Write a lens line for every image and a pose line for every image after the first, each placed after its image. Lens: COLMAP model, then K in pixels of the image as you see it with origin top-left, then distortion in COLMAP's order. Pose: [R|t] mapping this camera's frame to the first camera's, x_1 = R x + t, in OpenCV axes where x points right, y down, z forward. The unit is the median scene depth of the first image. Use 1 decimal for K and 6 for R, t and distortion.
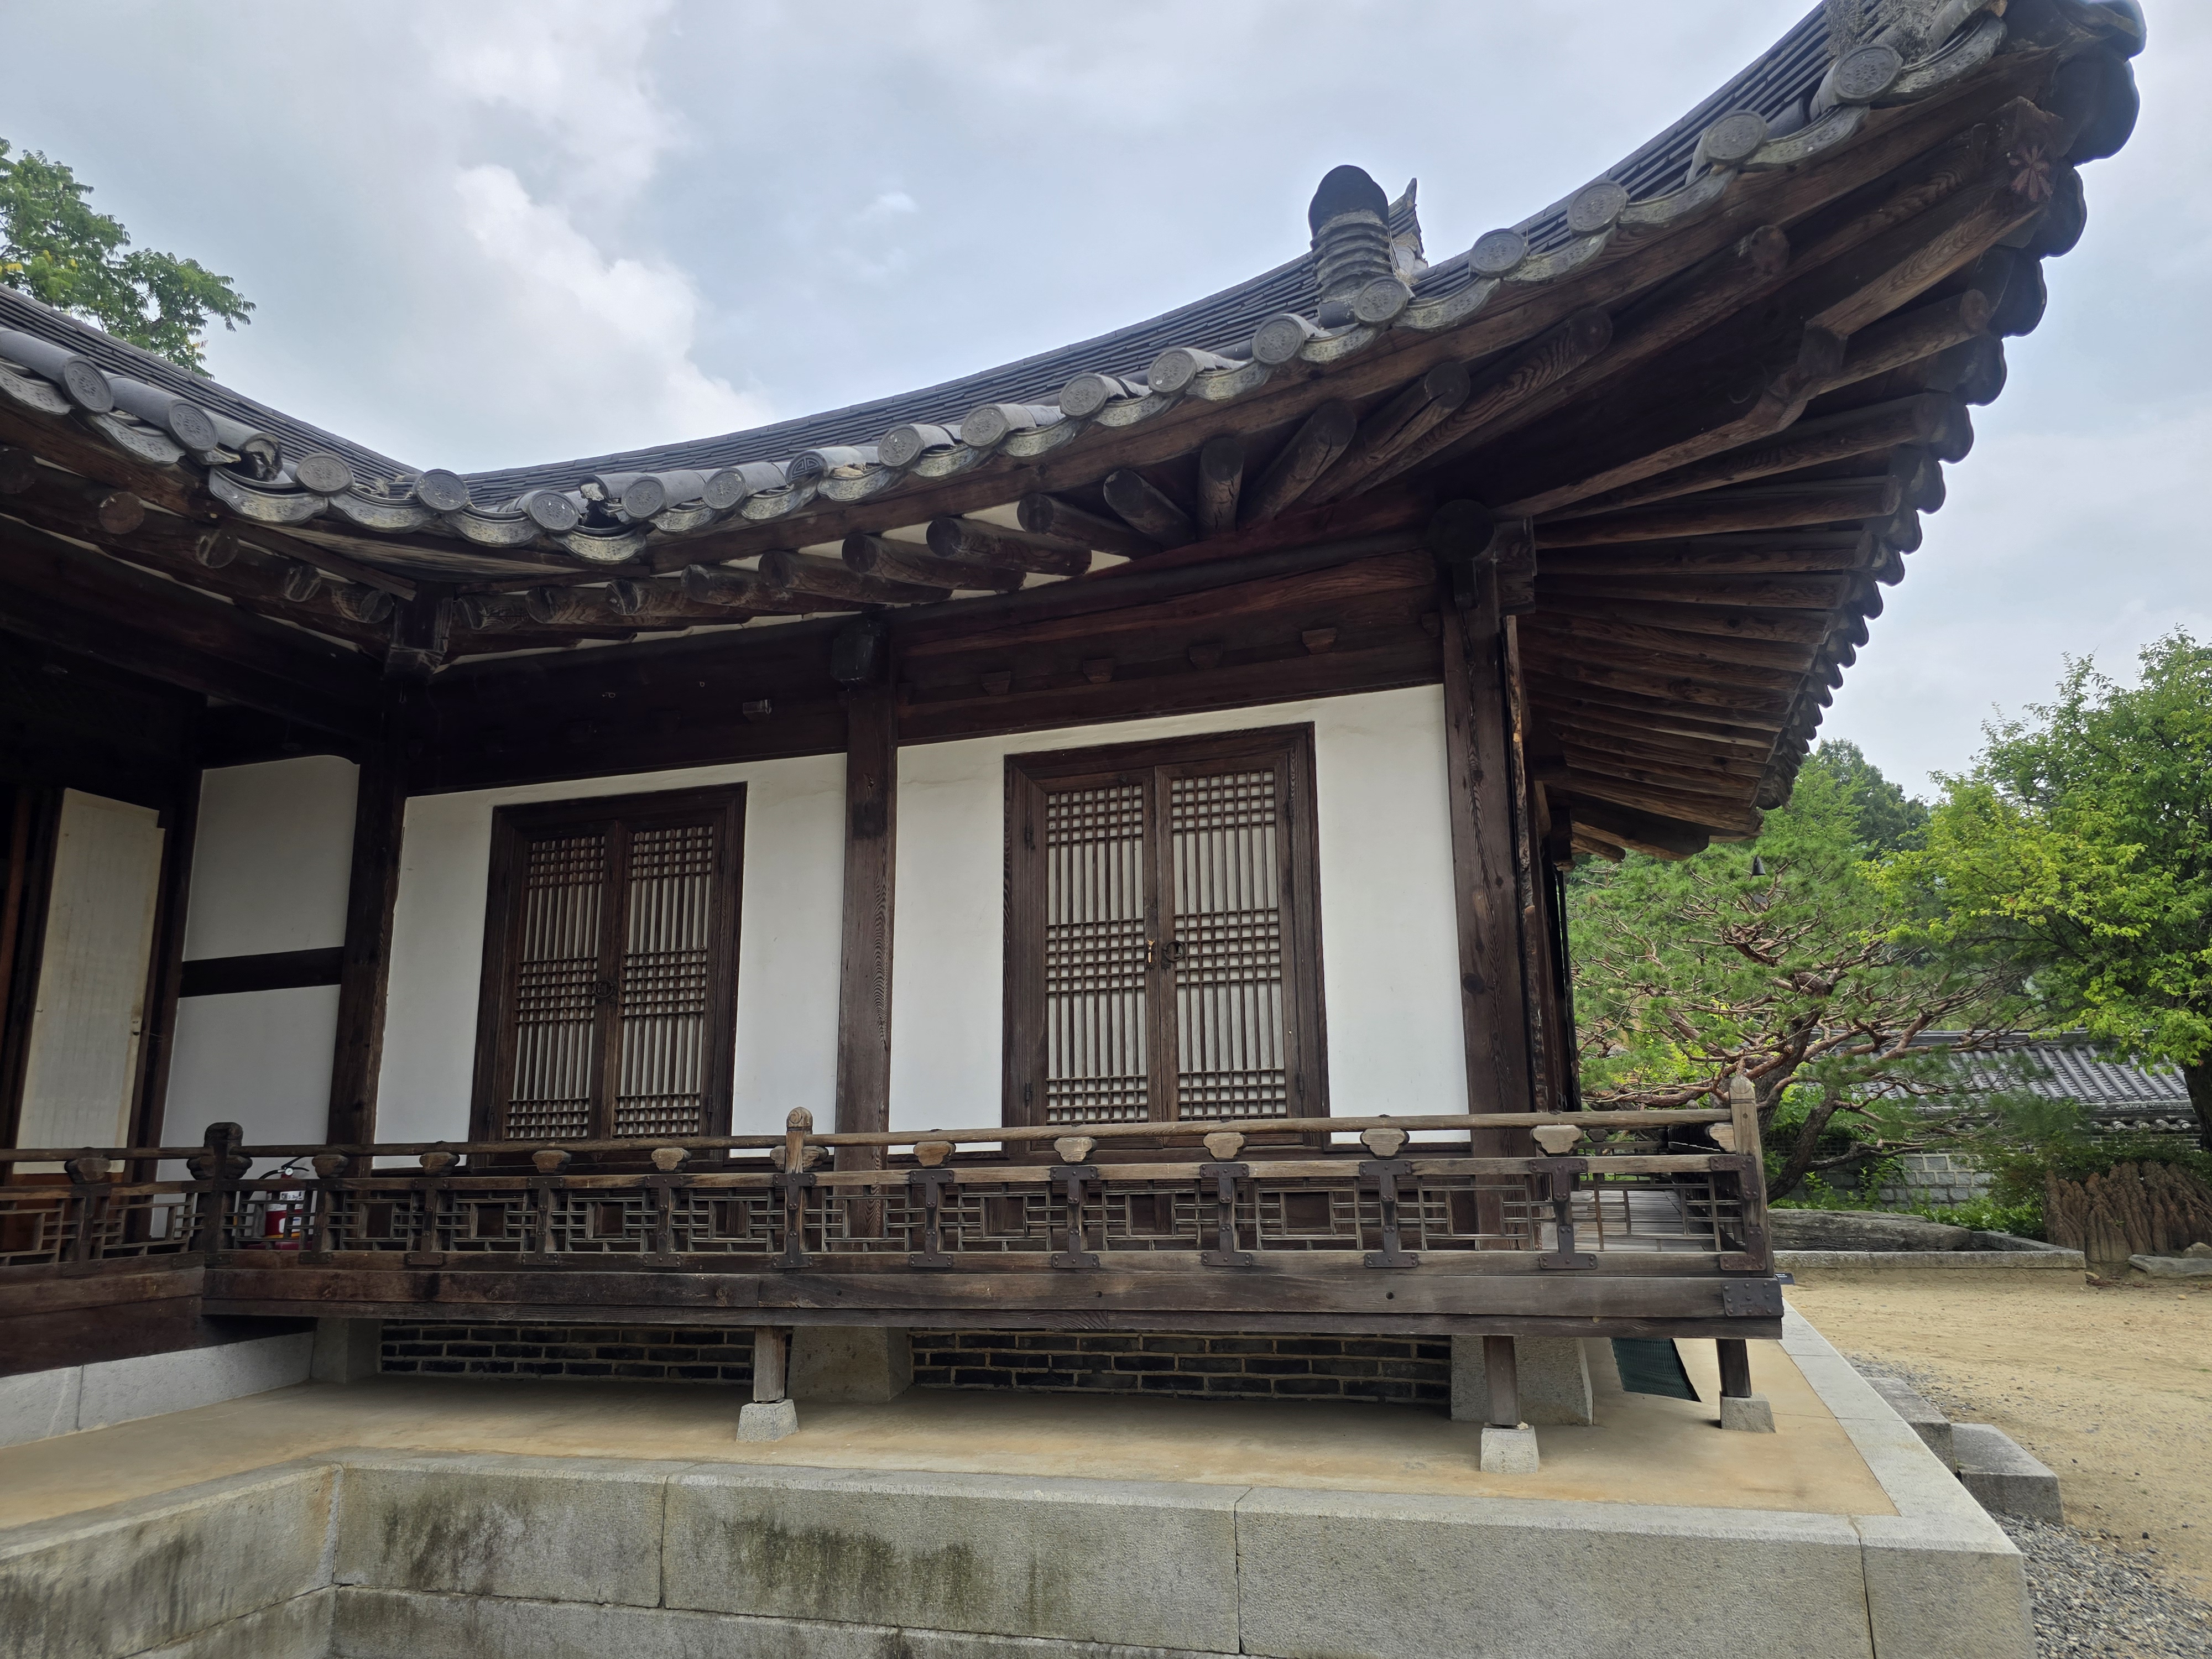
lens RADIAL K [[1478.8, 0, 1152.4], [0, 1478.8, 831.2], [0, 0, 1]] dist [0.042781, -0.043650]
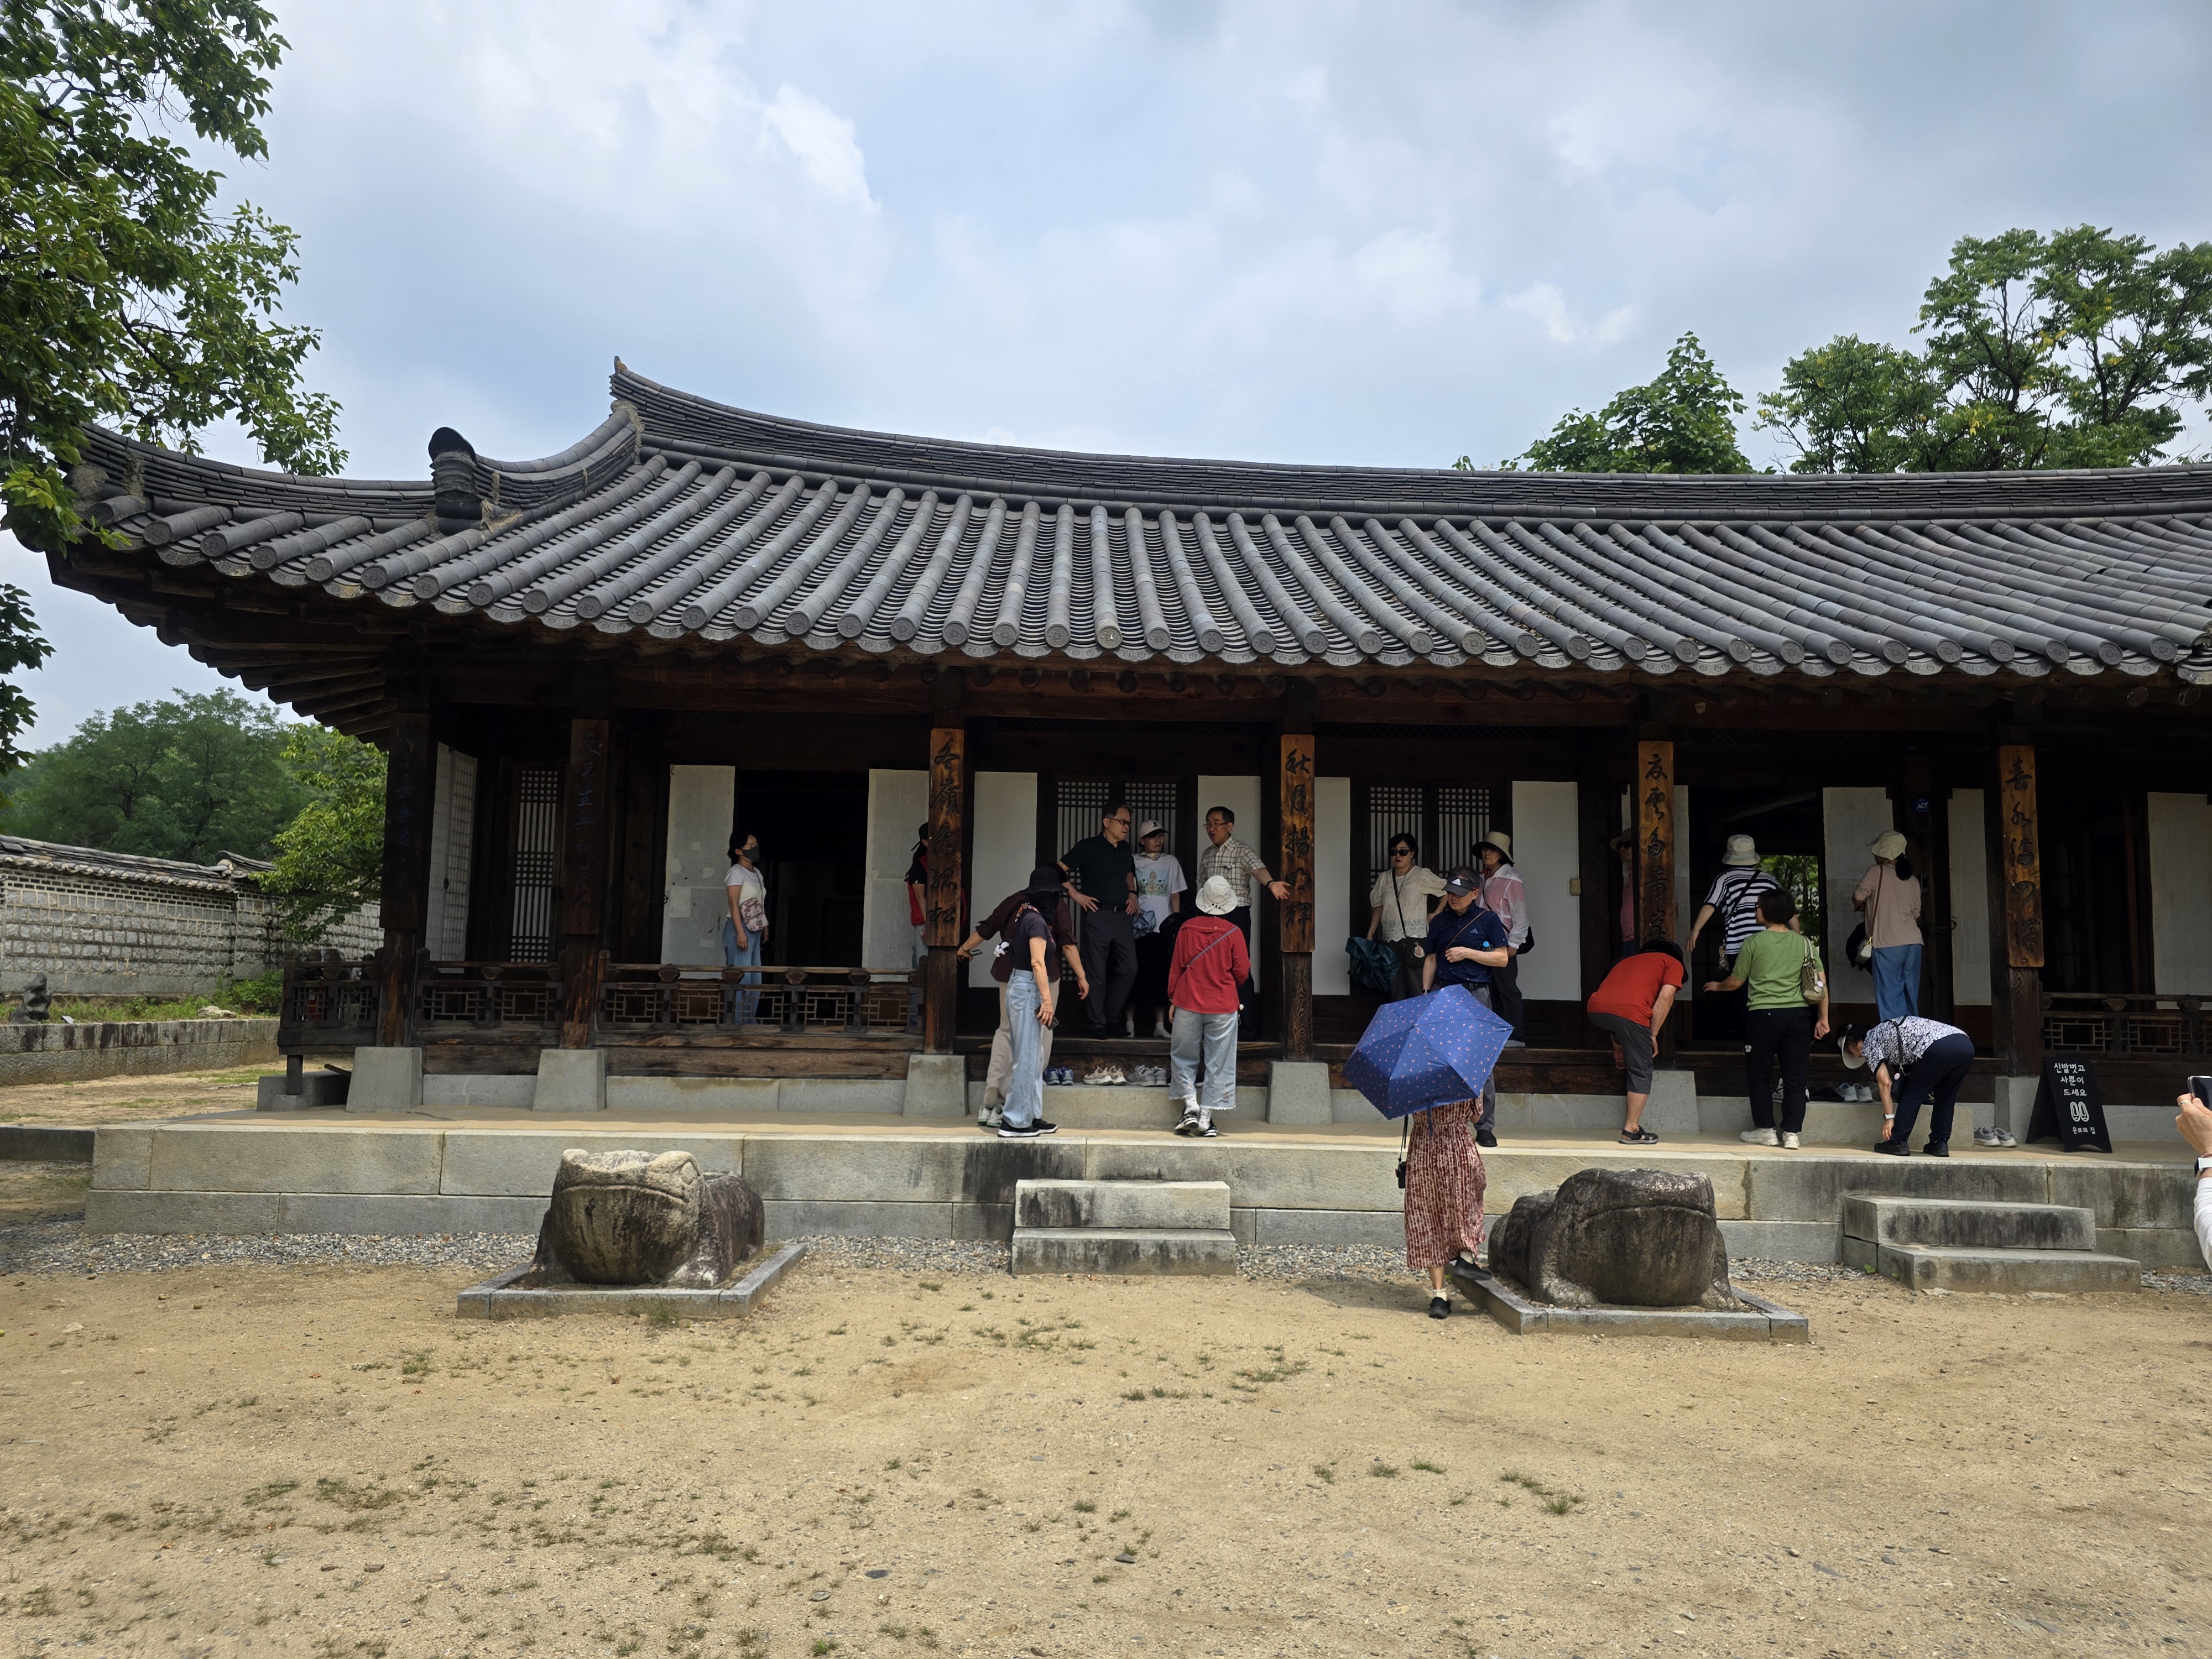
lens RADIAL K [[1478.8, 0, 1152.4], [0, 1478.8, 831.2], [0, 0, 1]] dist [0.042781, -0.043650]
pose [[0.312674, -0.063964, -0.947704, 0.180857], [0.158653, 0.987231, -0.014288, -0.045923], [0.936517, -0.145888, 0.318829, -0.210489]]
